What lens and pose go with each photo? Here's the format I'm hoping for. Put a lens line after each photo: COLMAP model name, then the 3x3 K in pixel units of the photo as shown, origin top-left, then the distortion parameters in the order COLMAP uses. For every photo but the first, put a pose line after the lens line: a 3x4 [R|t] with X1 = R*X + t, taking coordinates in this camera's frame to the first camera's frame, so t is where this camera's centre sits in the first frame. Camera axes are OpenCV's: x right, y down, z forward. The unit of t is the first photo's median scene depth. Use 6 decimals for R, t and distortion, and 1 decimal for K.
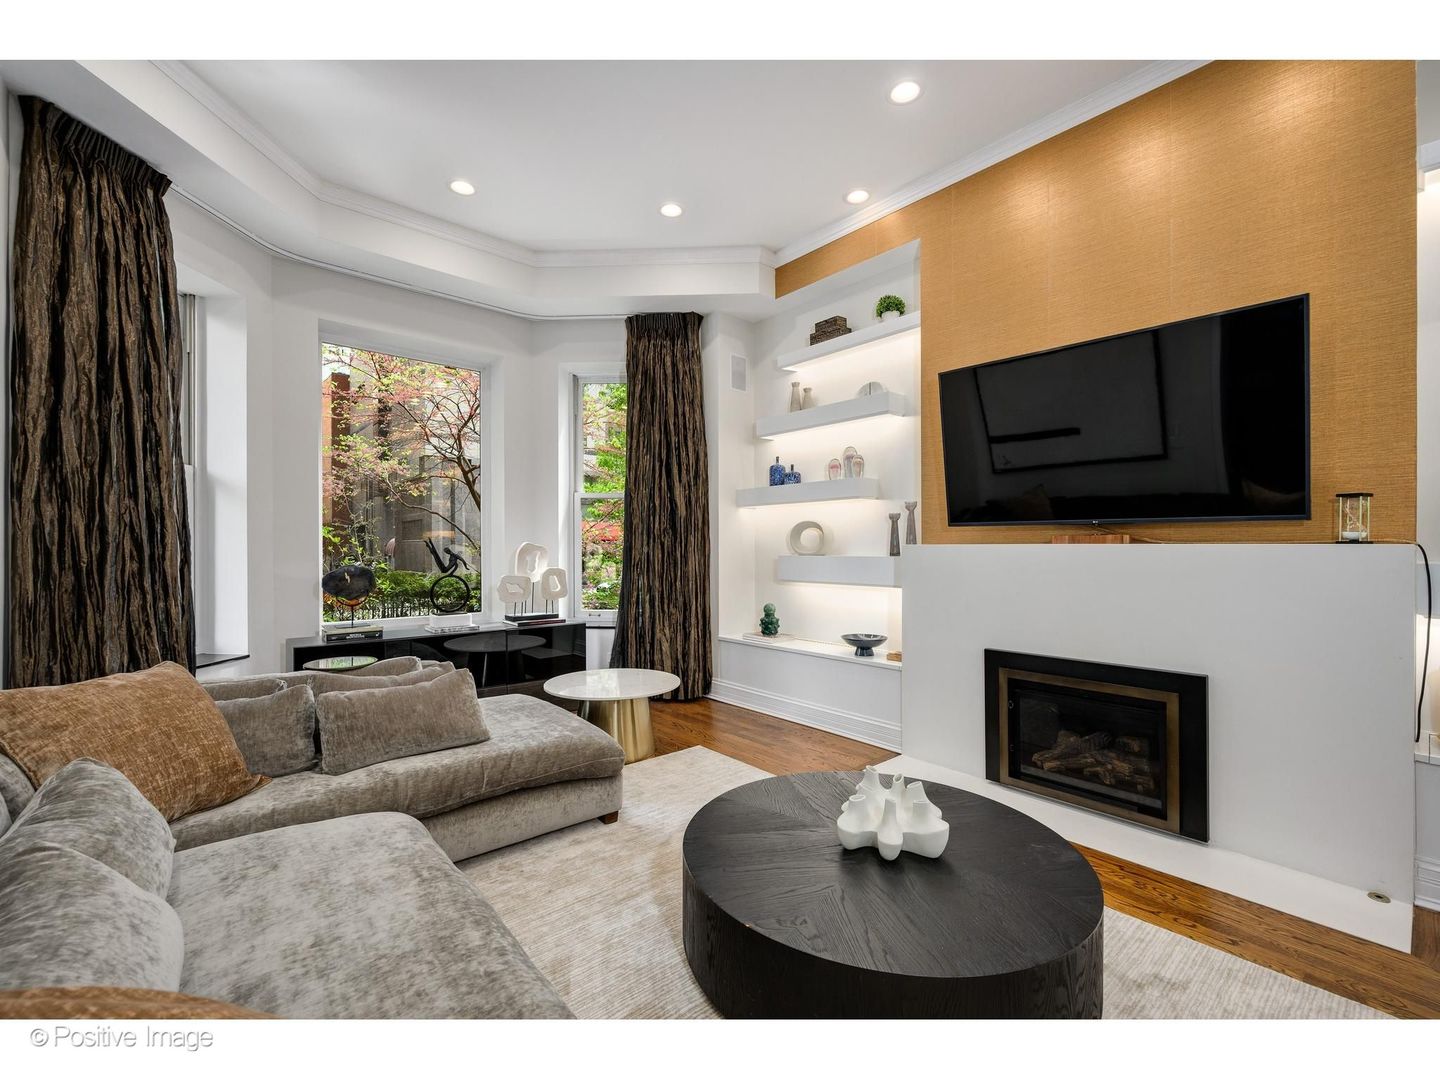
lens RADIAL K [[620.3, 0, 720.9], [0, 620.3, 546.3], [0, 0, 1]] dist [0.000358, 0.000115]
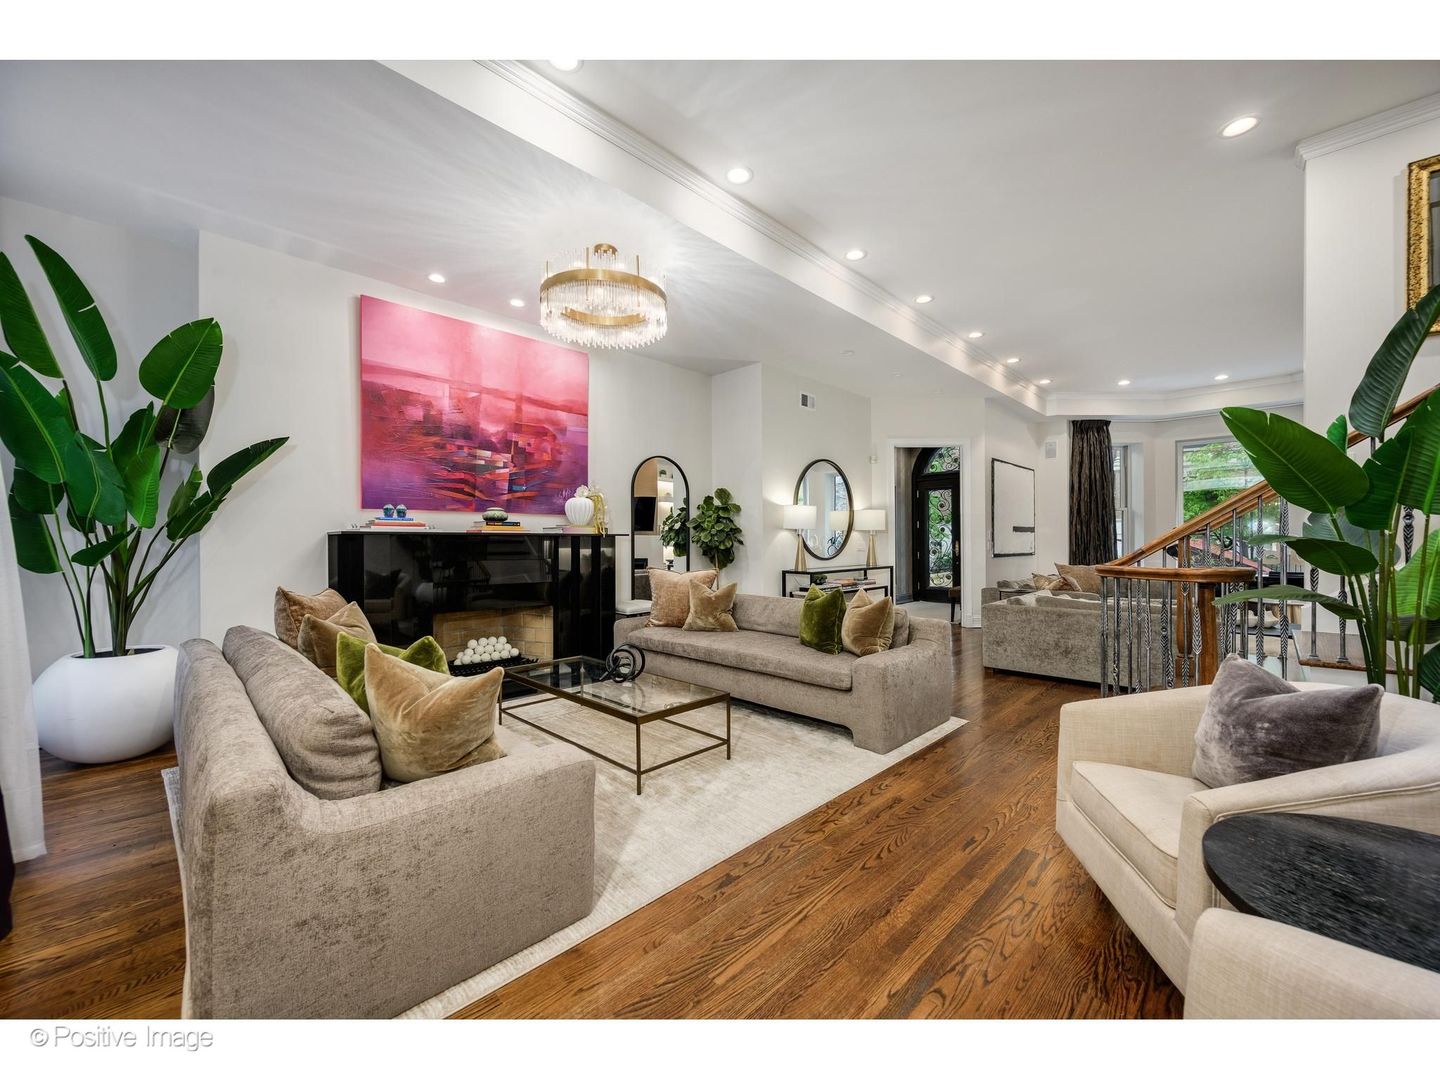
lens RADIAL K [[568.8, 0, 720.7], [0, 568.8, 542.8], [0, 0, 1]] dist [-0.000371, -0.000011]
pose [[0.076565, -0.000435, -0.997064, 2.109681], [0.006730, 0.999977, 0.000080, 0.018487], [0.997042, -0.006716, 0.076567, -1.375675]]
